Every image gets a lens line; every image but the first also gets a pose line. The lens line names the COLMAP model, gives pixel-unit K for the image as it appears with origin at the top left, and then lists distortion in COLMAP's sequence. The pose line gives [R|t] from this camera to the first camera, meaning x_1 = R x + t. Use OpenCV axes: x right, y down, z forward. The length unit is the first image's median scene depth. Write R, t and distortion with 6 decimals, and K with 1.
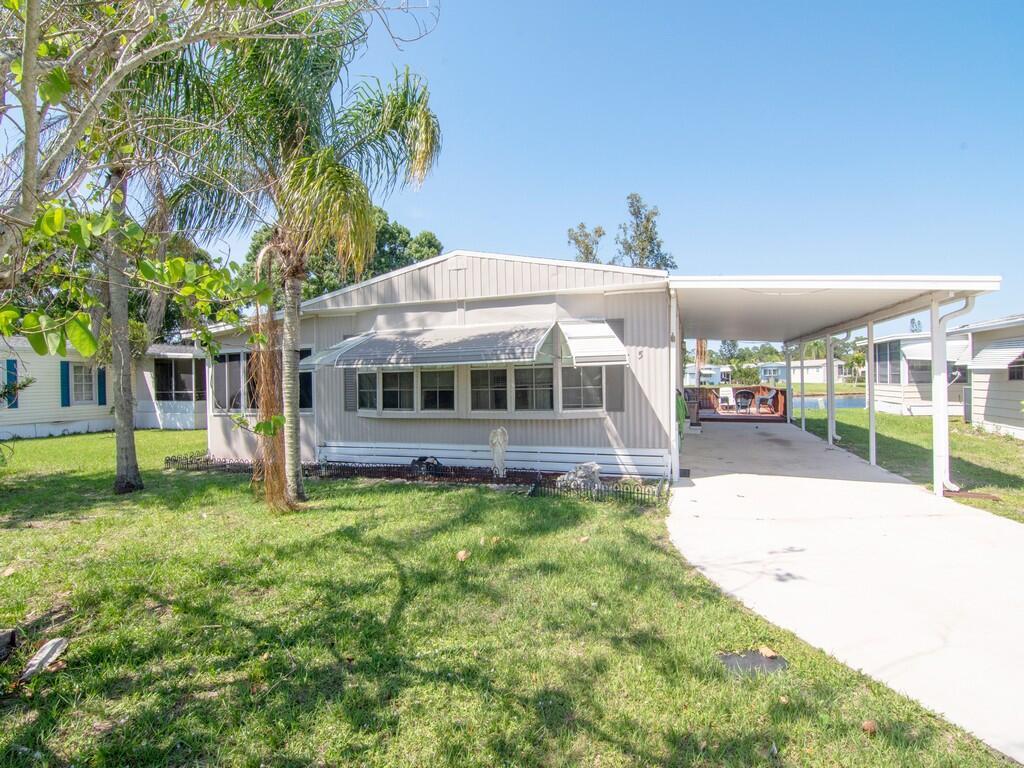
lens RADIAL K [[493.7, 0, 512.1], [0, 493.7, 381.5], [0, 0, 1]] dist [-0.004353, -0.010380]
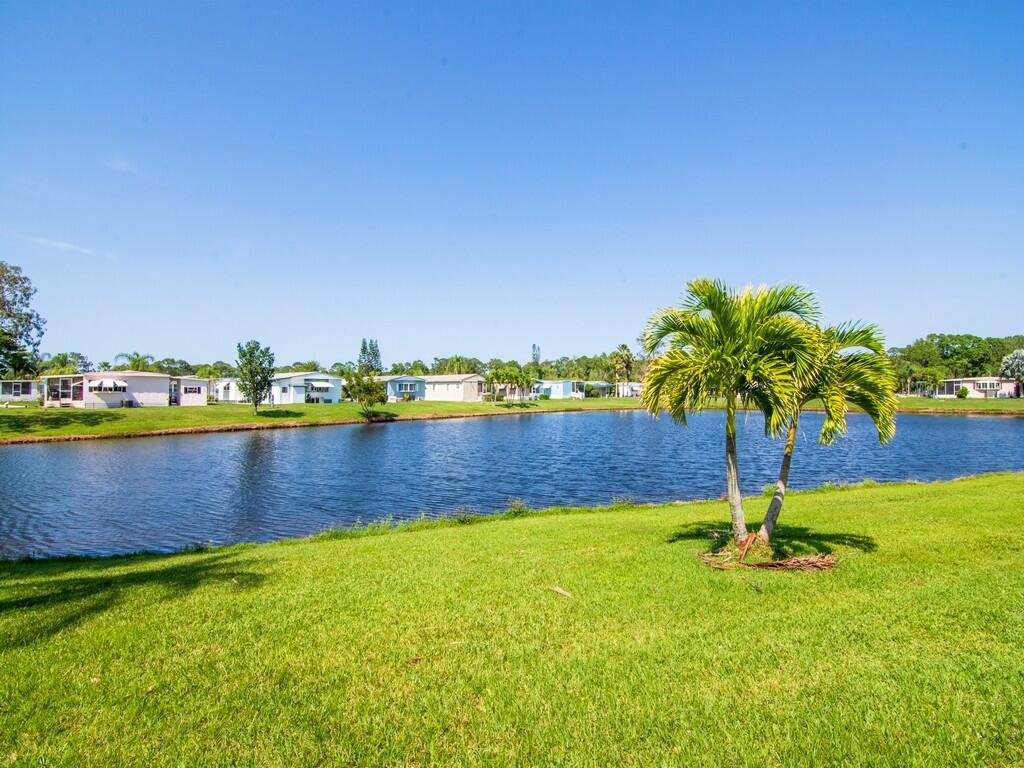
lens RADIAL K [[493.3, 0, 508.8], [0, 493.3, 383.0], [0, 0, 1]] dist [-0.000962, -0.016209]
pose [[0.796192, 0.029630, 0.604319, 1.587839], [-0.013389, 0.999418, -0.031363, -0.026263], [-0.604897, 0.016880, 0.796125, 2.416121]]
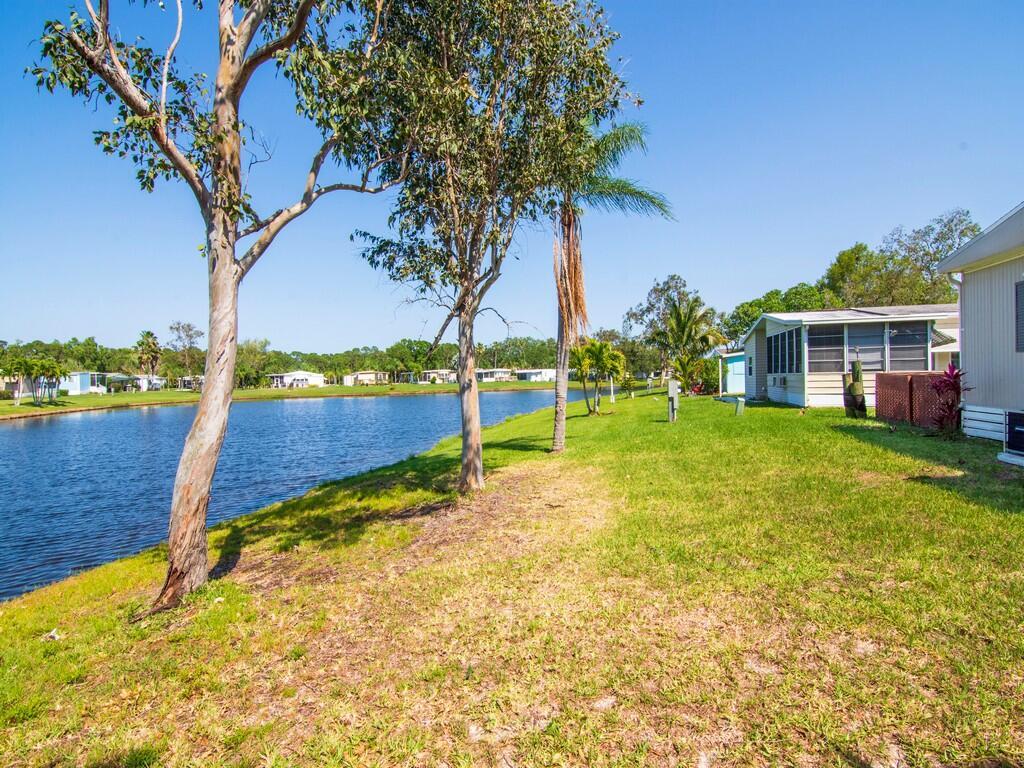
lens RADIAL K [[493.7, 0, 512.1], [0, 493.7, 381.5], [0, 0, 1]] dist [-0.004353, -0.010380]
pose [[-0.084820, 0.015931, 0.996269, -0.066174], [0.025628, 0.999576, -0.013802, 0.038692], [-0.996067, 0.024362, -0.085192, 3.306371]]
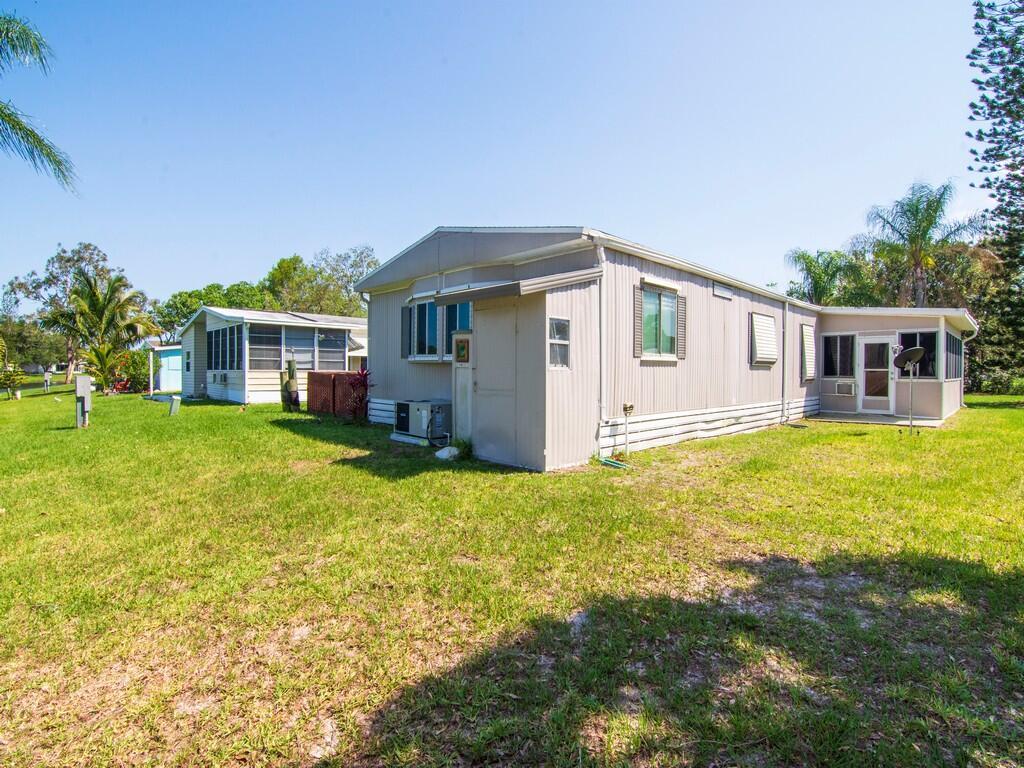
lens RADIAL K [[493.7, 0, 512.1], [0, 493.7, 381.5], [0, 0, 1]] dist [-0.004353, -0.010380]
pose [[-0.898765, 0.007122, 0.438372, -0.052153], [0.015340, 0.999767, 0.015209, 0.039379], [-0.438162, 0.020394, -0.898665, 3.295715]]
